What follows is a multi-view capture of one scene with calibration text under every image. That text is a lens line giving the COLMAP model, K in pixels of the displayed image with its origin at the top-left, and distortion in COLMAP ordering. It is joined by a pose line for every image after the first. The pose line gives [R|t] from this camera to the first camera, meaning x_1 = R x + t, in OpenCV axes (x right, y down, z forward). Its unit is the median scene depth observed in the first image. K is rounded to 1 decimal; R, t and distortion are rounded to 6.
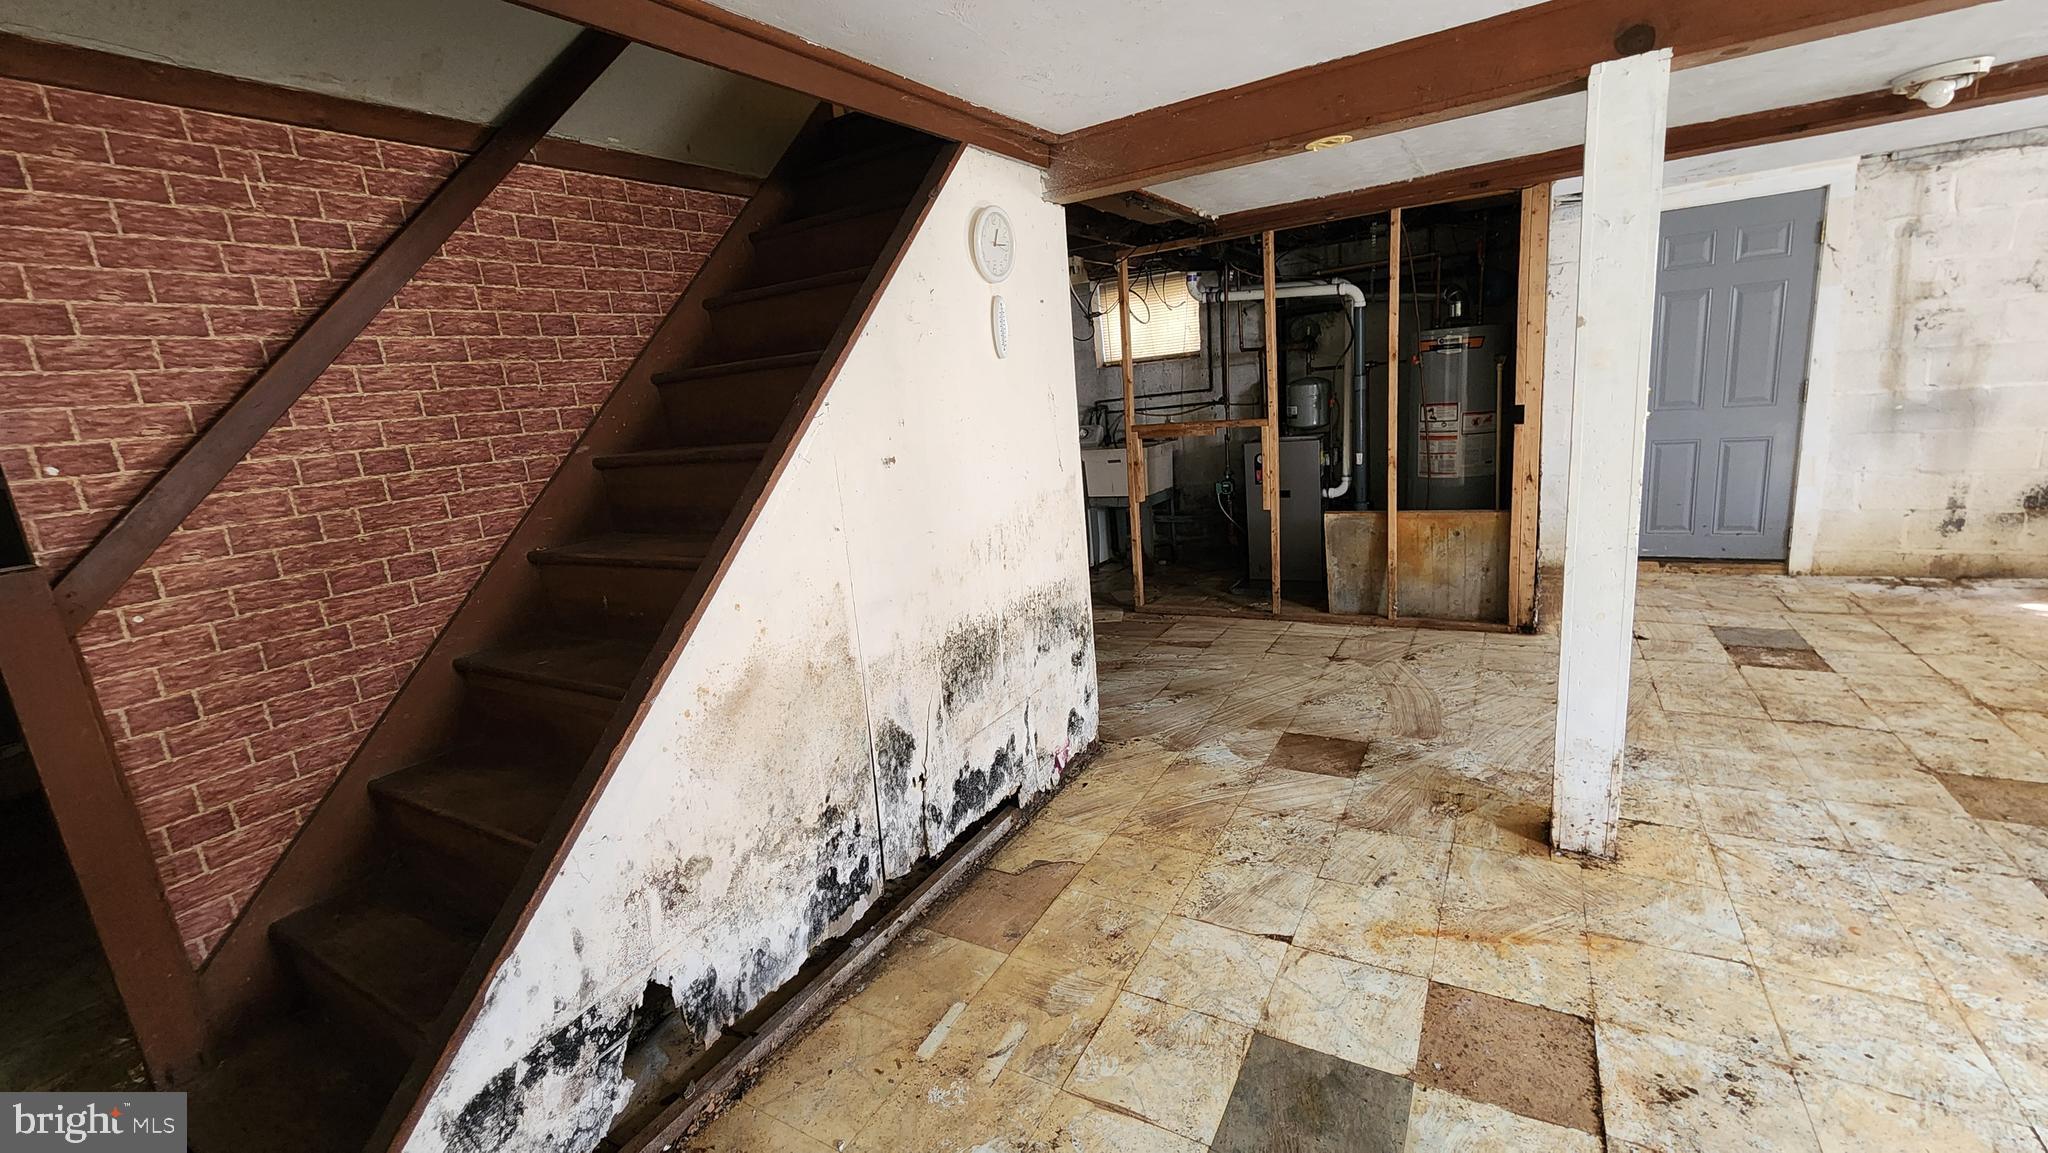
lens RADIAL K [[845.8, 0, 1029.4], [0, 845.8, 573.8], [0, 0, 1]] dist [-0.000672, 0.000573]
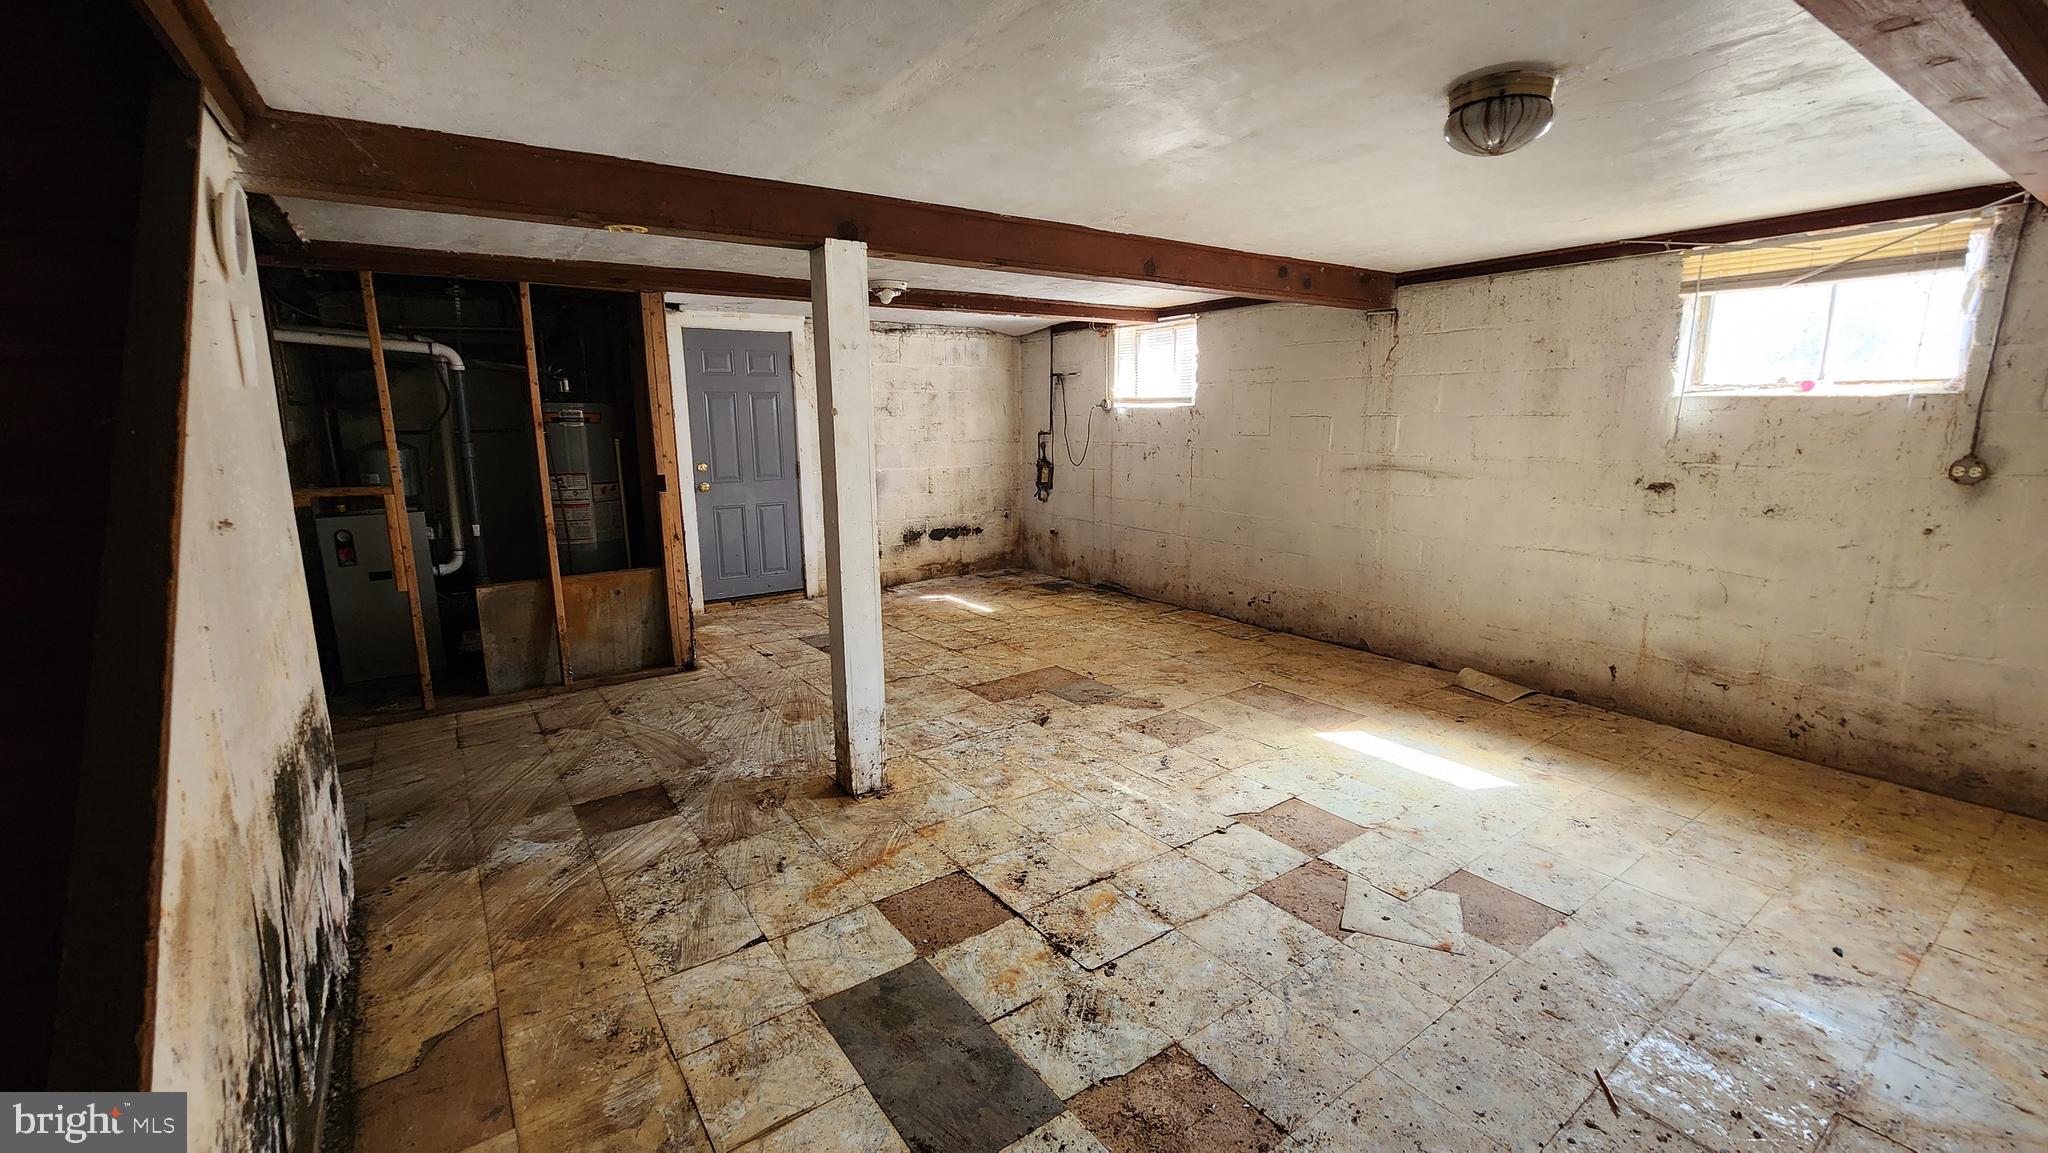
lens RADIAL K [[845.8, 0, 1035.8], [0, 845.8, 571.7], [0, 0, 1]] dist [-0.000672, 0.000573]
pose [[0.407286, -0.083138, 0.909509, -0.381719], [0.169633, 0.985406, 0.014113, 0.002271], [-0.897409, 0.148534, 0.415445, 0.108752]]
